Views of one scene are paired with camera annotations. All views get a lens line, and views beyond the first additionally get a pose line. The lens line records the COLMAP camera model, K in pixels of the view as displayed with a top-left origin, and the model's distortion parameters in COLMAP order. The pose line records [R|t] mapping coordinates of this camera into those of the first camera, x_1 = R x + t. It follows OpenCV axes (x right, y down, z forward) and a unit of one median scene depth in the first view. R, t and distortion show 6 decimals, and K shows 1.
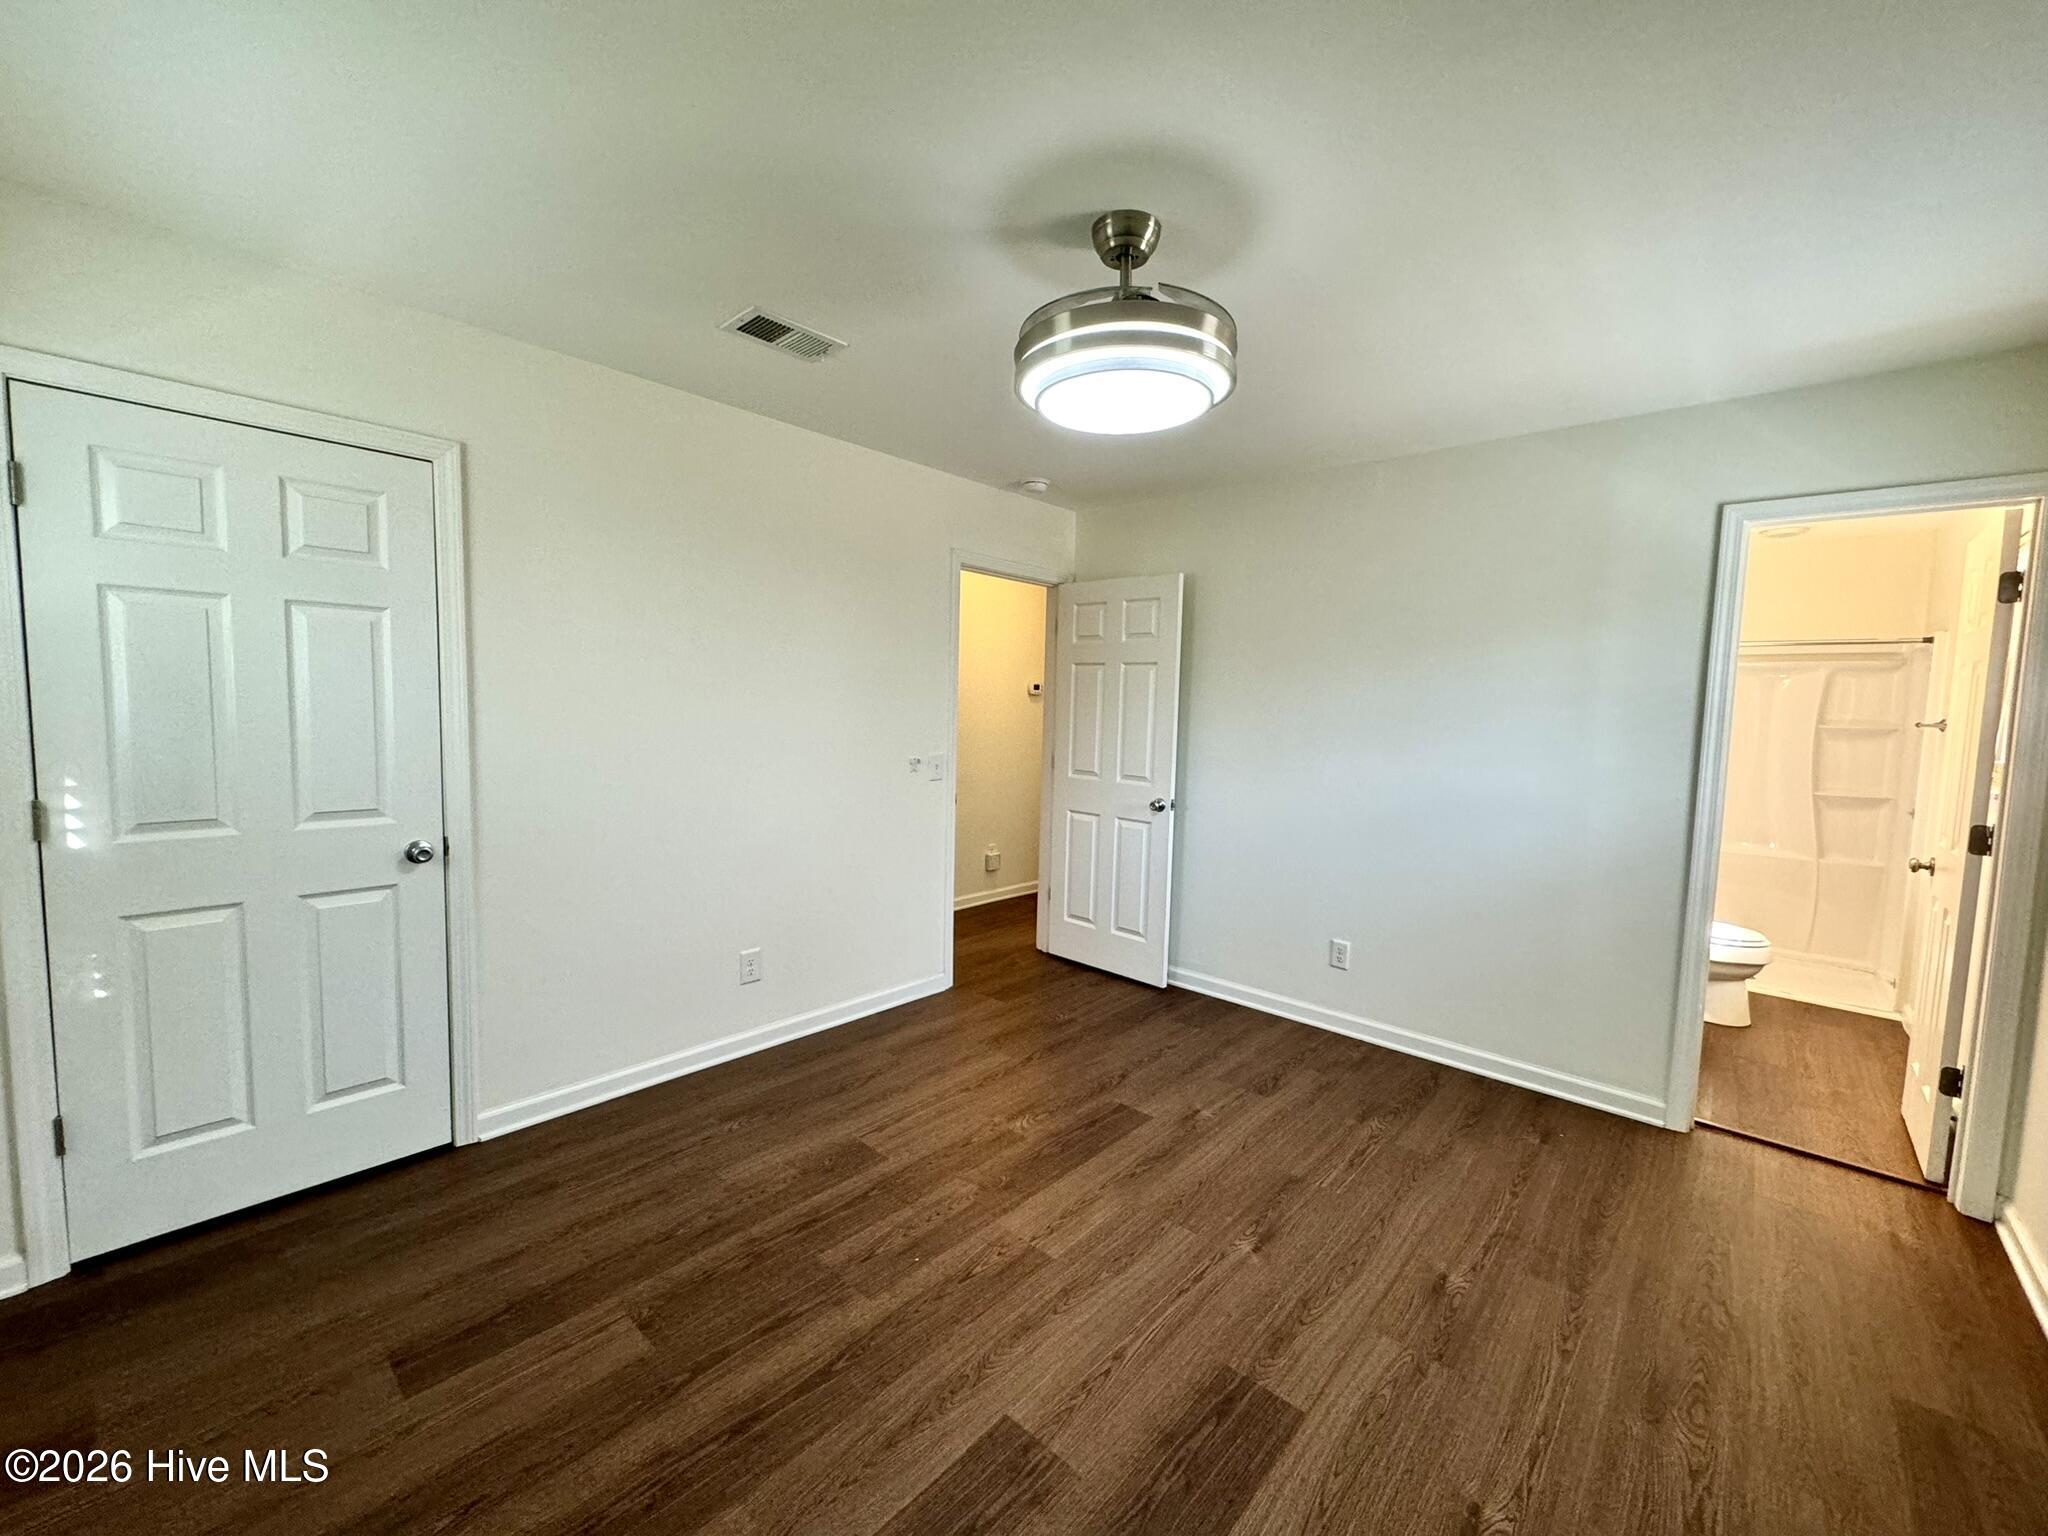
lens RADIAL K [[815.6, 0, 1025.1], [0, 815.6, 770.6], [0, 0, 1]] dist [-0.001817, -0.000348]
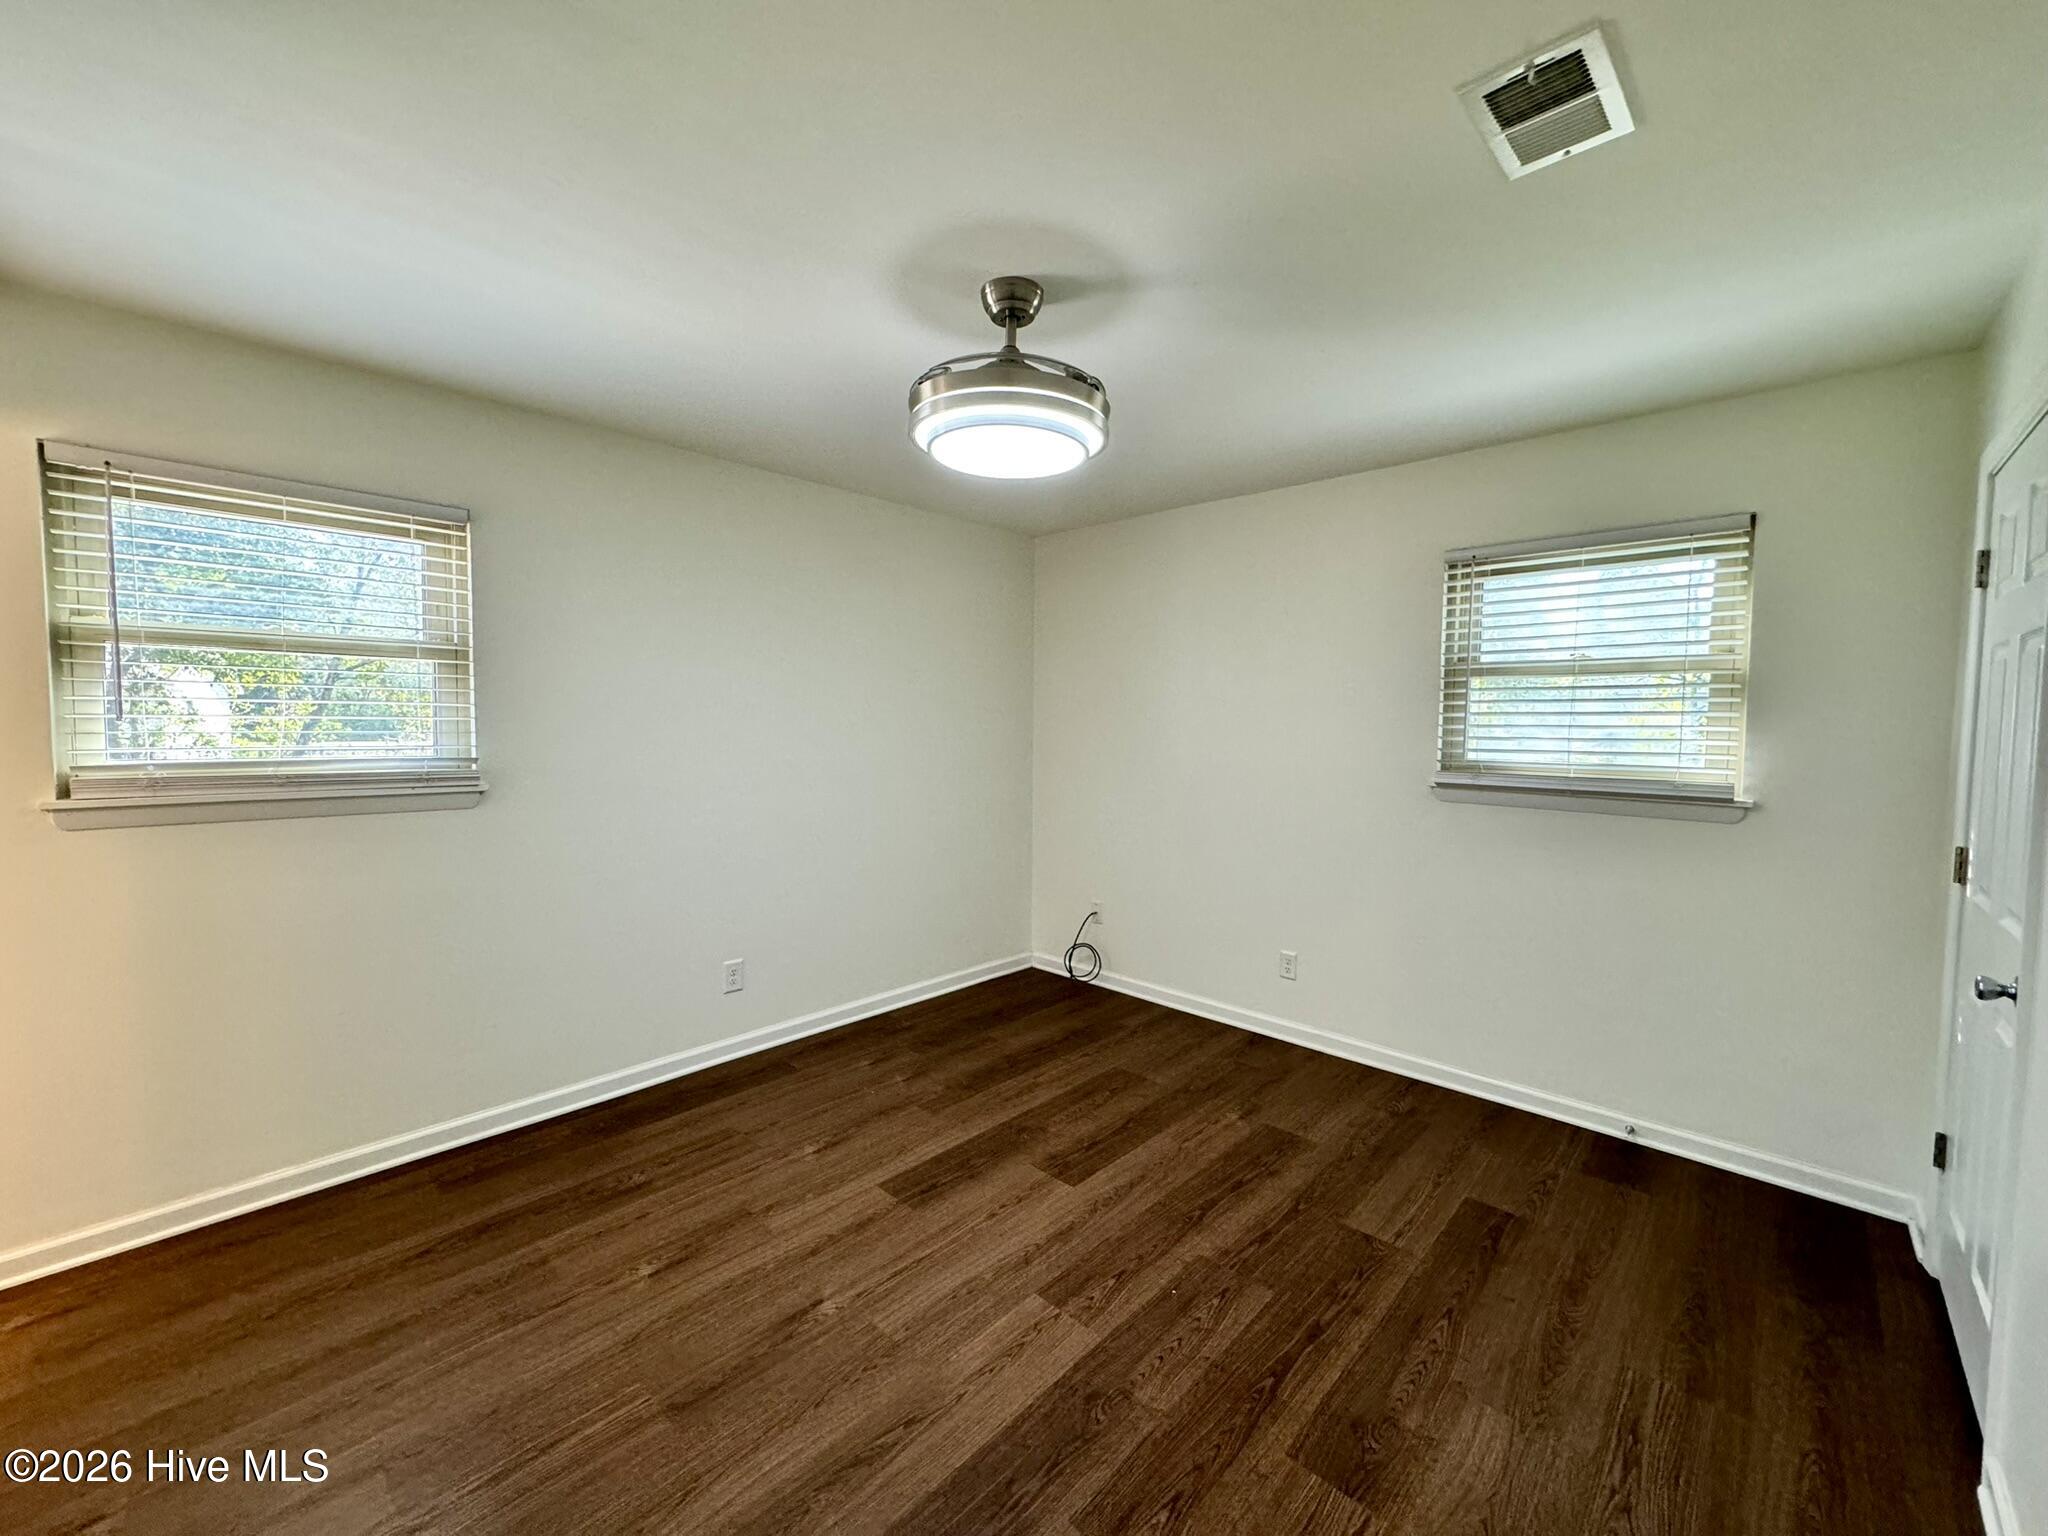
lens RADIAL K [[815.6, 0, 1025.1], [0, 815.6, 770.6], [0, 0, 1]] dist [-0.001817, -0.000348]
pose [[-0.998979, -0.038869, 0.023004, 0.051783], [-0.035351, 0.989883, 0.137409, -0.162162], [-0.028112, 0.136456, -0.990247, 1.952848]]
